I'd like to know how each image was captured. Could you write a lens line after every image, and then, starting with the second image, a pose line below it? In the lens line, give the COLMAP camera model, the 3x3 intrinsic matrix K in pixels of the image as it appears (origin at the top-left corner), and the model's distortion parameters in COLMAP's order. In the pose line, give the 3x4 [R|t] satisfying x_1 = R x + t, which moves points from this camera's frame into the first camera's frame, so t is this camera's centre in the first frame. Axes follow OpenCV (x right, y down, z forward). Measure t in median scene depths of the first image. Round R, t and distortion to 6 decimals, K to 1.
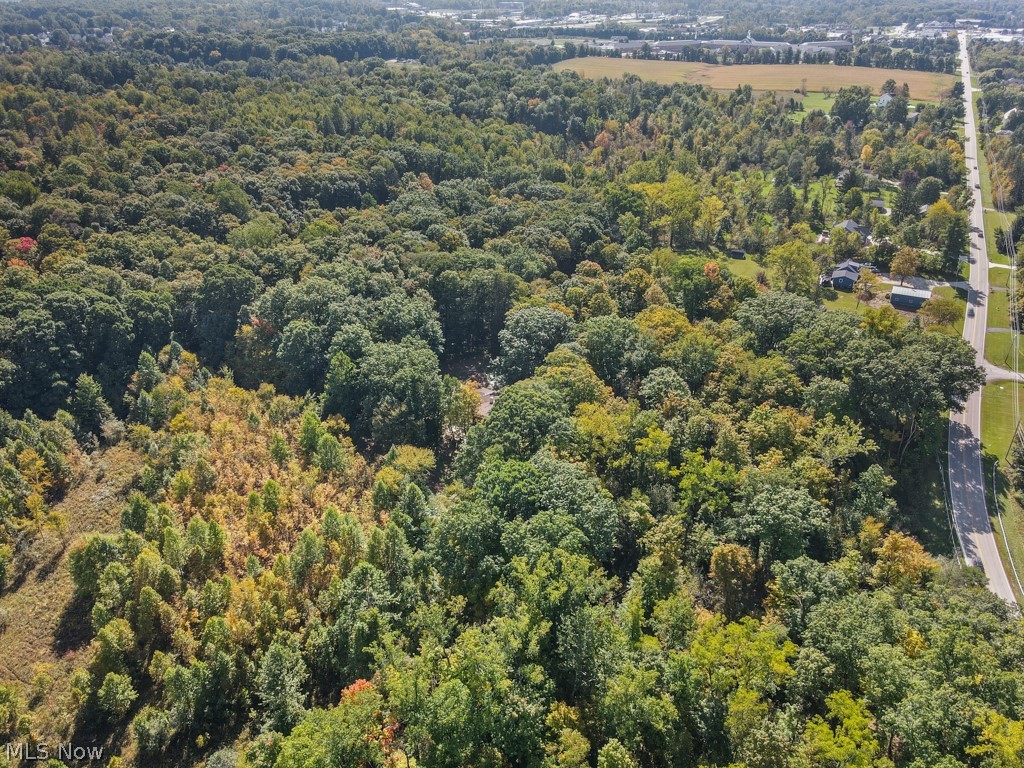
lens RADIAL K [[762.4, 0, 512.2], [0, 762.4, 384.7], [0, 0, 1]] dist [0.028850, -0.009207]
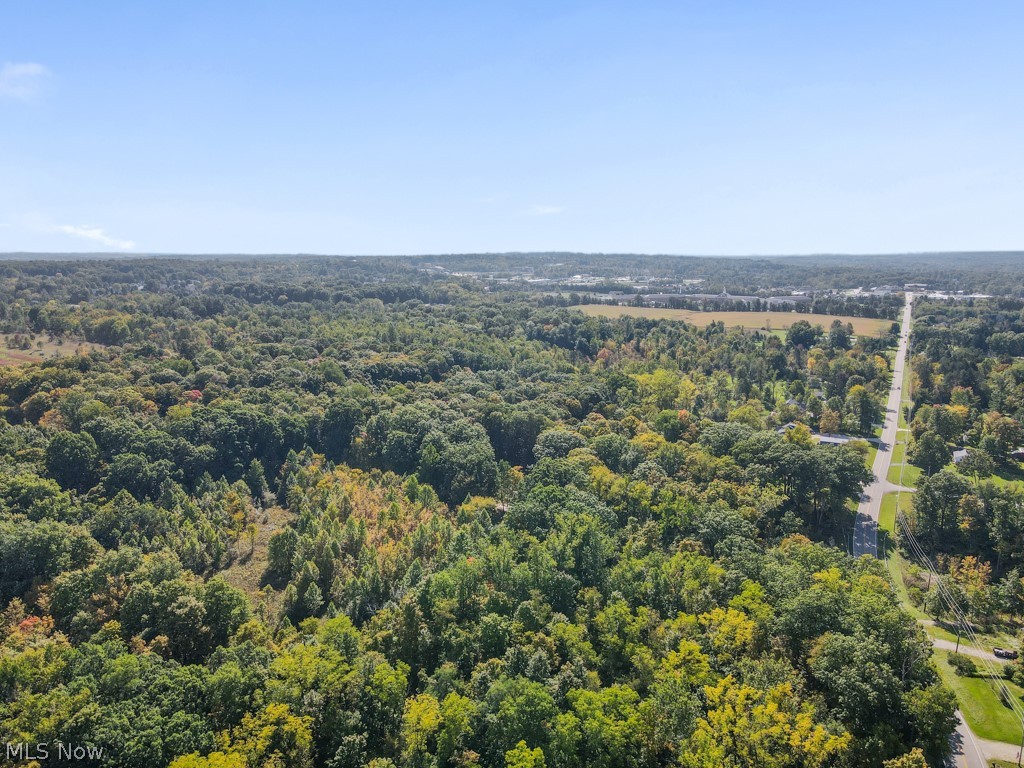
lens RADIAL K [[762.4, 0, 511.7], [0, 762.4, 380.9], [0, 0, 1]] dist [0.028850, -0.009207]
pose [[0.999875, 0.013155, -0.008813, -0.030022], [-0.015260, 0.949064, -0.314714, 0.170210], [0.004224, 0.314809, 0.949146, -0.251447]]
